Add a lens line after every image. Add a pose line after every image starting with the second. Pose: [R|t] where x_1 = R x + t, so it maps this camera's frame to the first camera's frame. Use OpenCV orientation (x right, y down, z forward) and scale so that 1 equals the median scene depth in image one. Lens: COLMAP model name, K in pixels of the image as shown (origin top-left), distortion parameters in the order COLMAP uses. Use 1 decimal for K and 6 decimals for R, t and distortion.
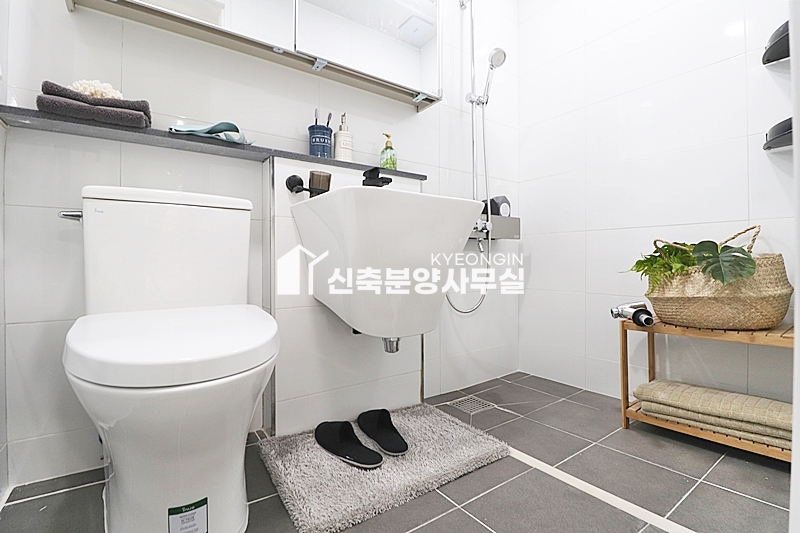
lens RADIAL K [[371.9, 0, 402.3], [0, 371.9, 265.8], [0, 0, 1]] dist [-0.012960, -0.002029]
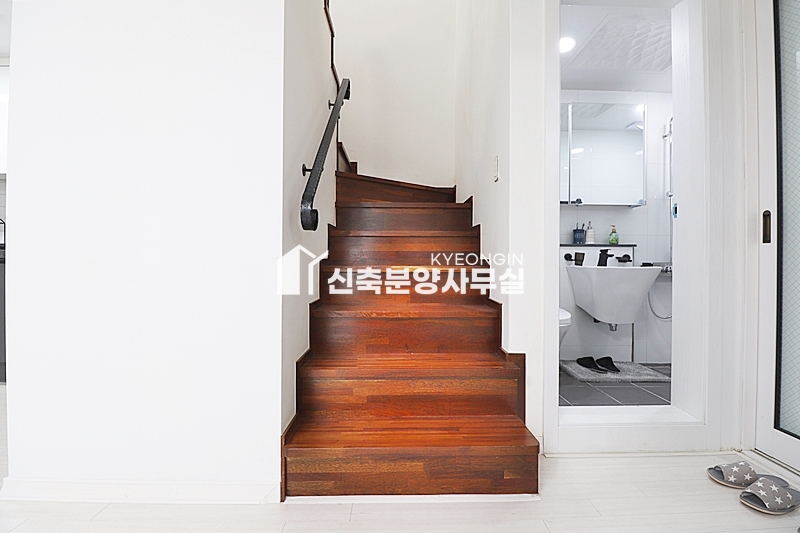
lens RADIAL K [[371.9, 0, 401.8], [0, 371.9, 271.0], [0, 0, 1]] dist [-0.012960, -0.002029]
pose [[0.838831, 0.010809, -0.544285, 0.105332], [-0.015488, 0.999872, -0.004013, -0.096074], [0.544172, 0.011796, 0.838891, -1.463683]]
